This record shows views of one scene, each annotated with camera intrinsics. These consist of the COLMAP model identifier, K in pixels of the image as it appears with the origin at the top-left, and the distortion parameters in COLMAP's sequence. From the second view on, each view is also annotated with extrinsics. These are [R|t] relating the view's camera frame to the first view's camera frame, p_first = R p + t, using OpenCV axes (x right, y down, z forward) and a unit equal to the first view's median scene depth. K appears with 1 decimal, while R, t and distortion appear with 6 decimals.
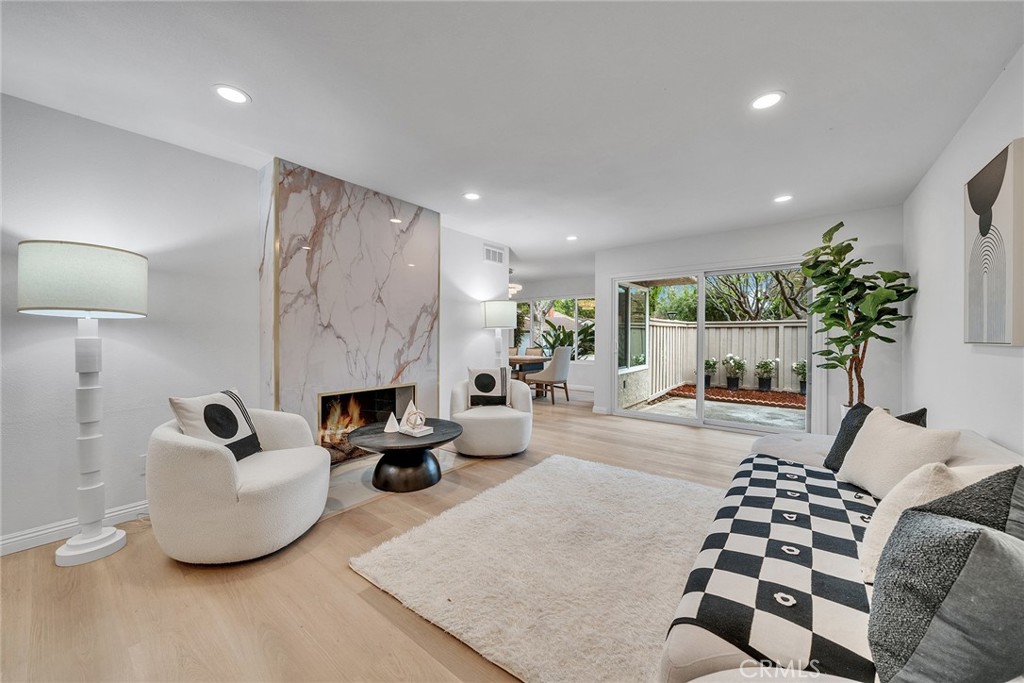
lens RADIAL K [[382.2, 0, 501.6], [0, 382.2, 331.6], [0, 0, 1]] dist [-0.006797, 0.000373]
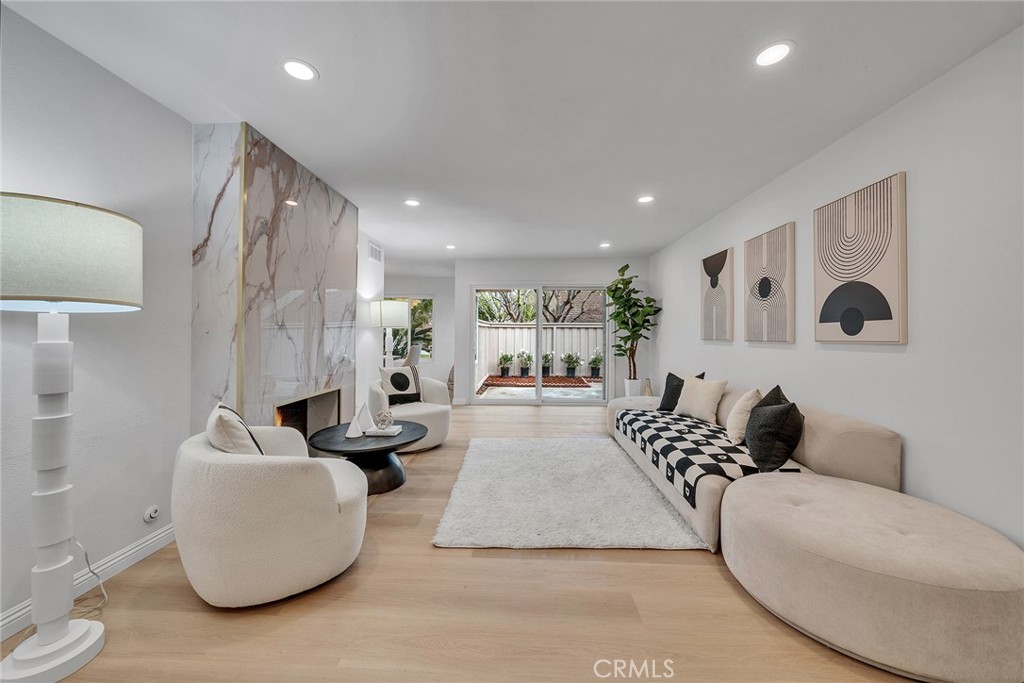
lens RADIAL K [[382.2, 0, 509.6], [0, 382.2, 329.2], [0, 0, 1]] dist [-0.006797, 0.000373]
pose [[0.804134, 0.008563, 0.594386, -0.476516], [-0.007417, 0.999963, -0.004371, -0.005041], [-0.594402, -0.000894, 0.804168, -0.006533]]
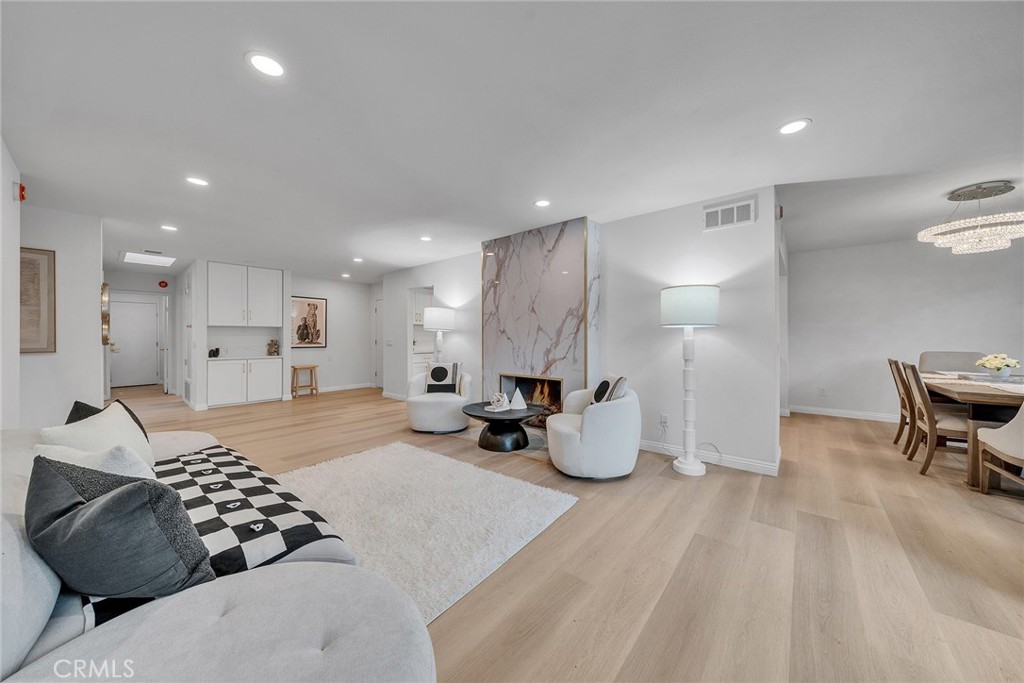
lens RADIAL K [[346.5, 0, 519.1], [0, 346.5, 334.1], [0, 0, 1]] dist [-0.007579, -0.000236]
pose [[-0.027942, -0.009257, -0.999567, 0.850704], [0.014363, 0.999850, -0.009661, 0.009548], [0.999506, -0.014627, -0.027805, 0.948044]]
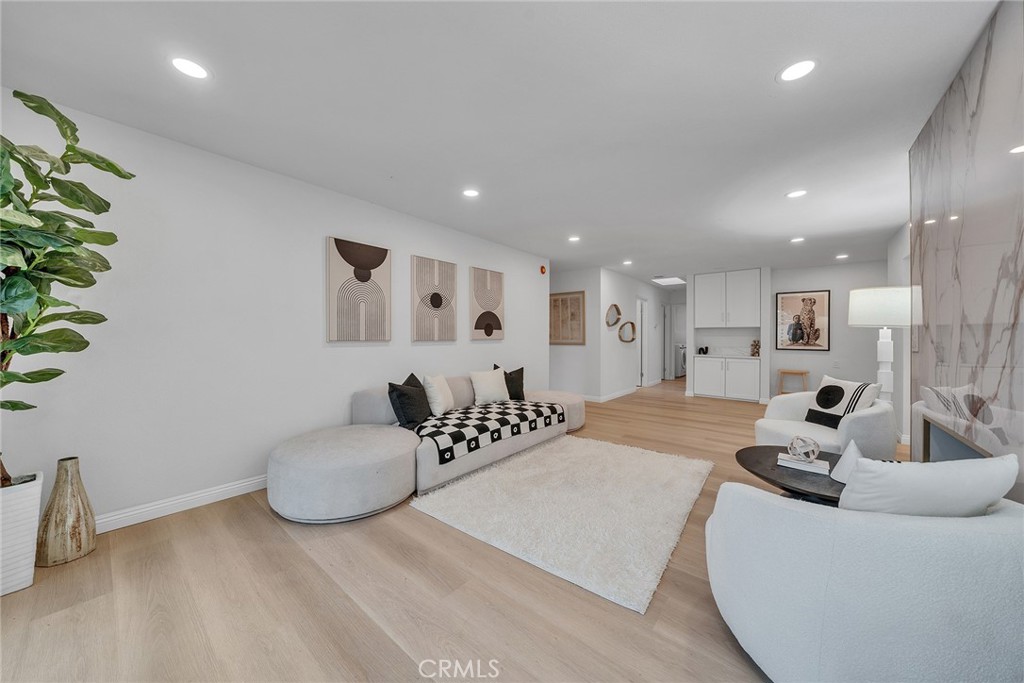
lens RADIAL K [[346.5, 0, 498.5], [0, 346.5, 337.2], [0, 0, 1]] dist [-0.007579, -0.000236]
pose [[-0.999105, -0.005879, 0.041896, 0.304866], [-0.006370, 0.999912, -0.011607, 0.016714], [-0.041824, -0.011864, -0.999055, 1.459919]]
